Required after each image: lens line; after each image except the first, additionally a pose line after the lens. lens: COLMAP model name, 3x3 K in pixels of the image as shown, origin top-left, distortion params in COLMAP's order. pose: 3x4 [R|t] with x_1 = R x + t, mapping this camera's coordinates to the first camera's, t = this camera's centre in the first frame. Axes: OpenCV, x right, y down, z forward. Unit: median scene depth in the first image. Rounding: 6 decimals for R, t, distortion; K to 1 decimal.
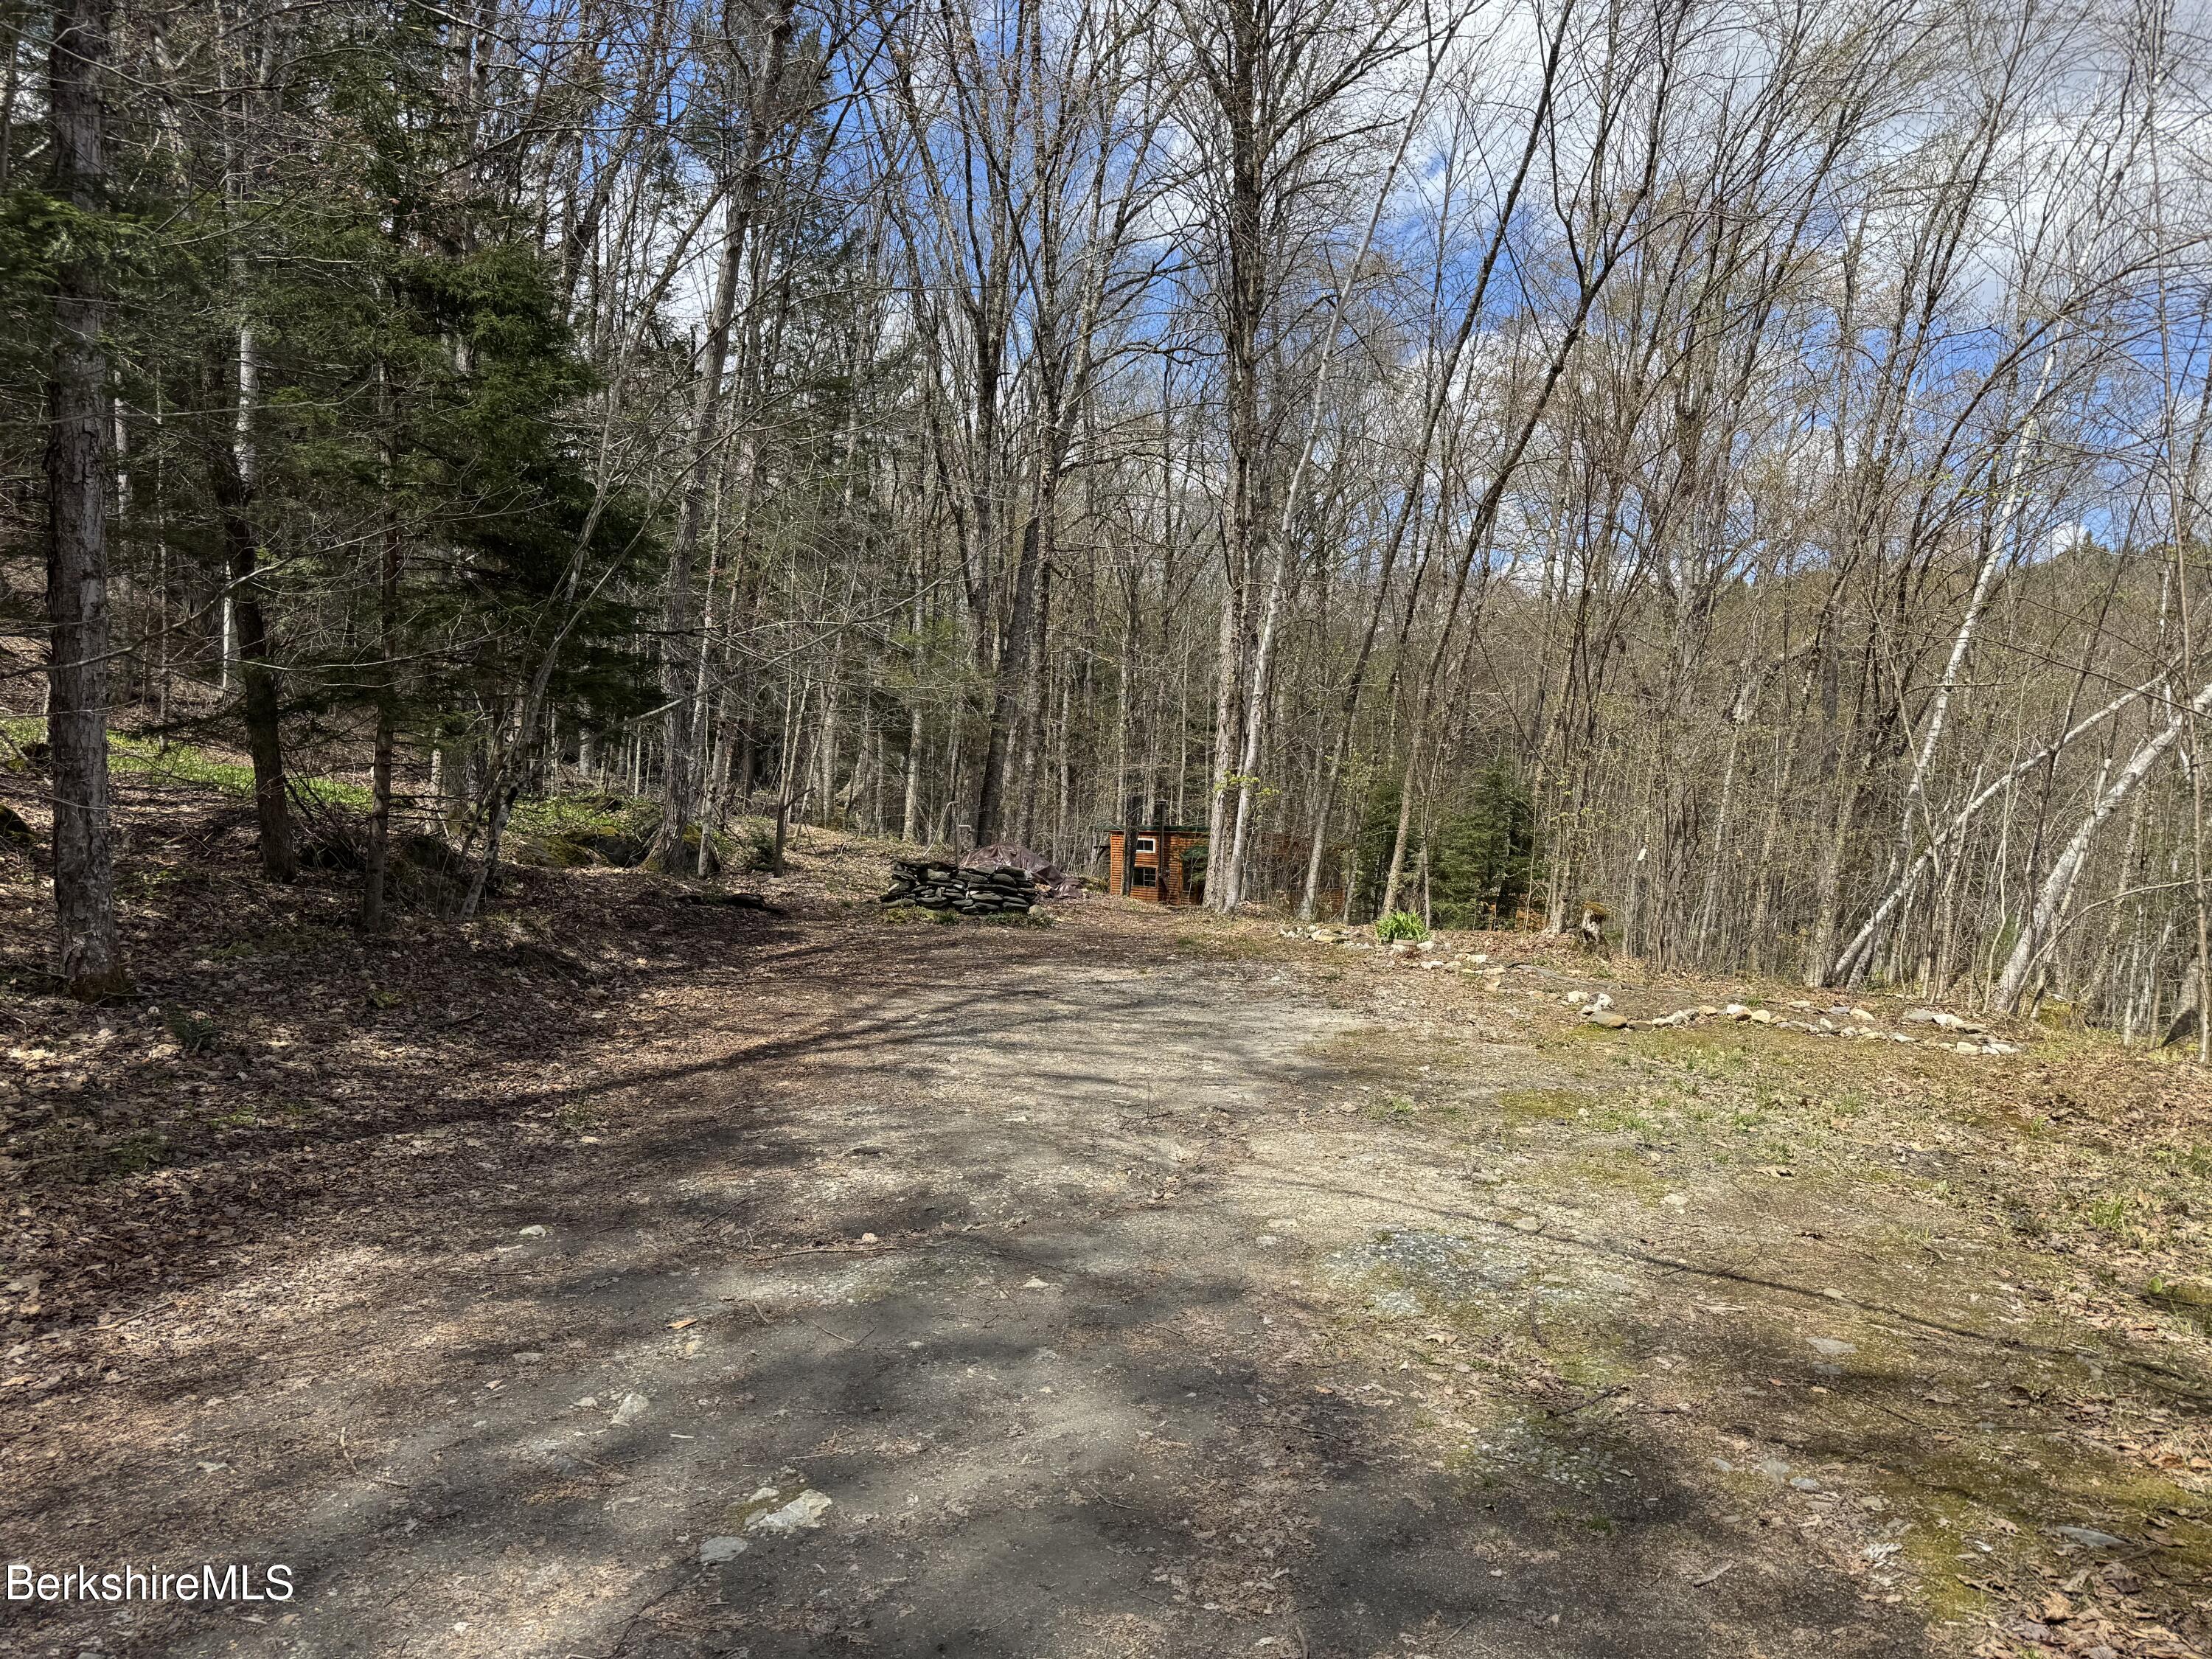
lens RADIAL K [[1562.3, 0, 1106.0], [0, 1562.3, 829.5], [0, 0, 1]] dist [-0.007731, 0.000442]
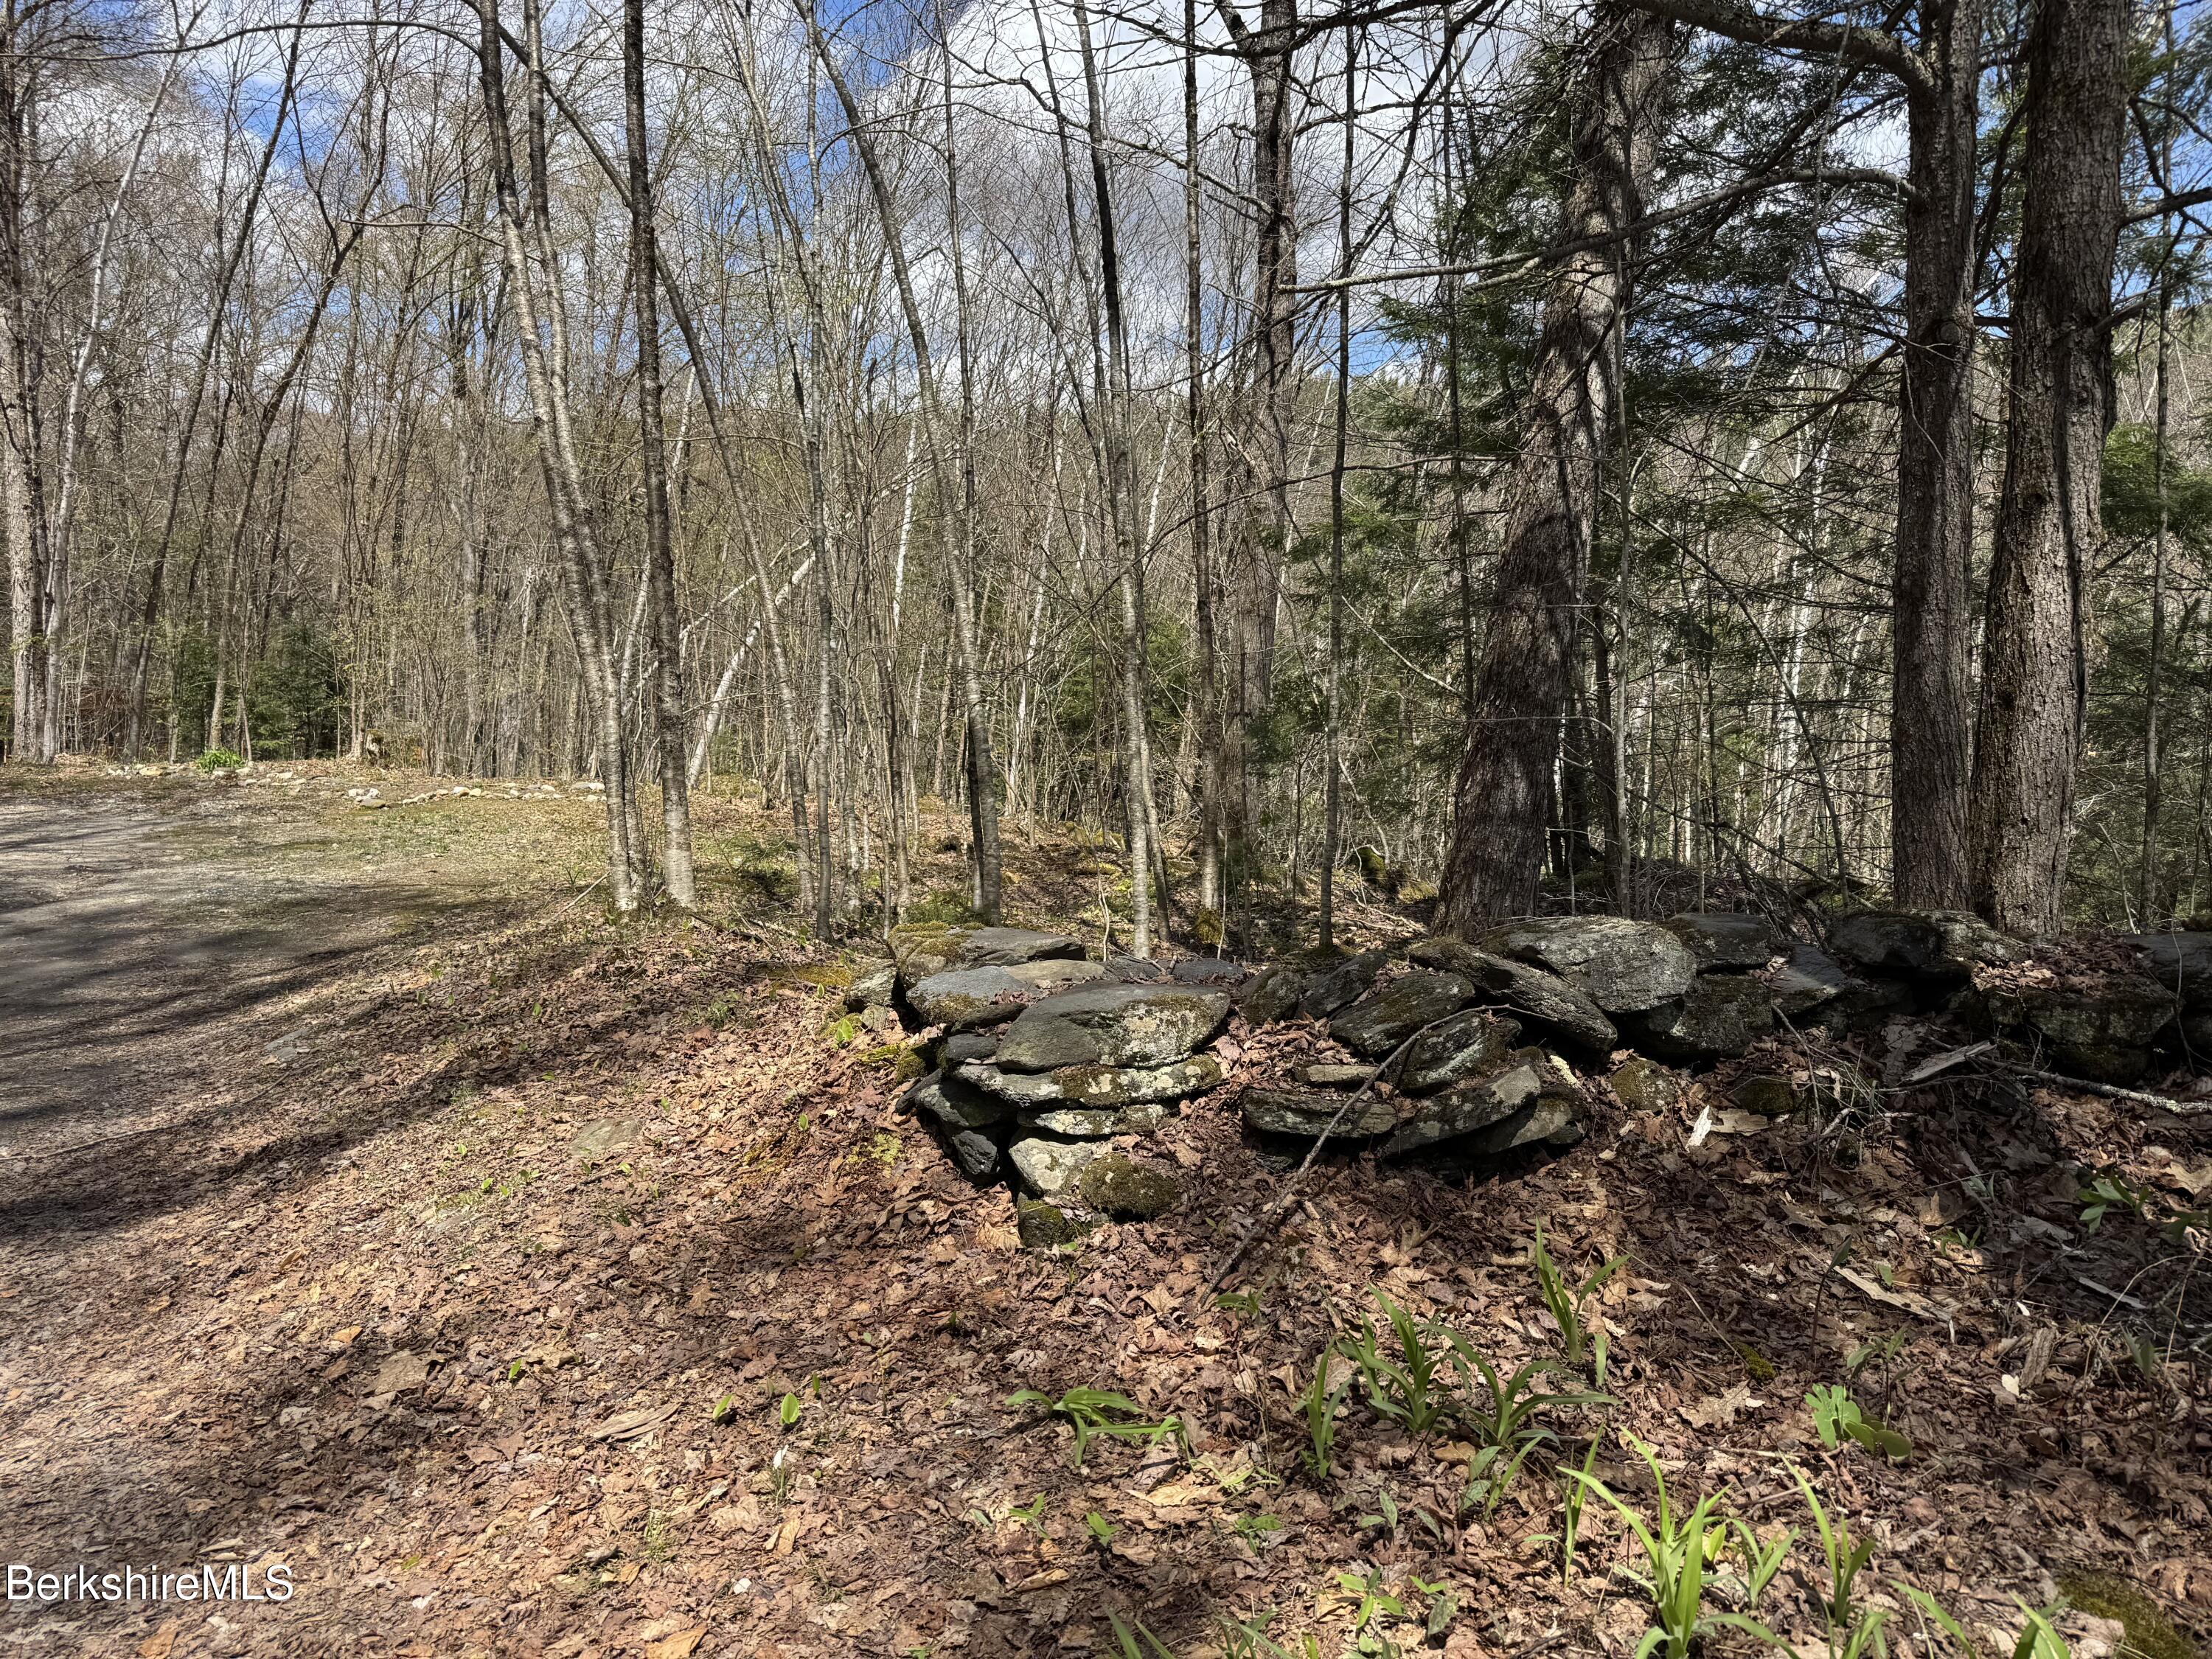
lens RADIAL K [[1562.3, 0, 1106.0], [0, 1562.3, 829.5], [0, 0, 1]] dist [-0.007731, 0.000442]
pose [[0.766598, -0.100000, 0.634293, -0.073248], [0.032687, 0.992596, 0.116984, -0.005682], [-0.641295, -0.068947, 0.764190, -0.461884]]
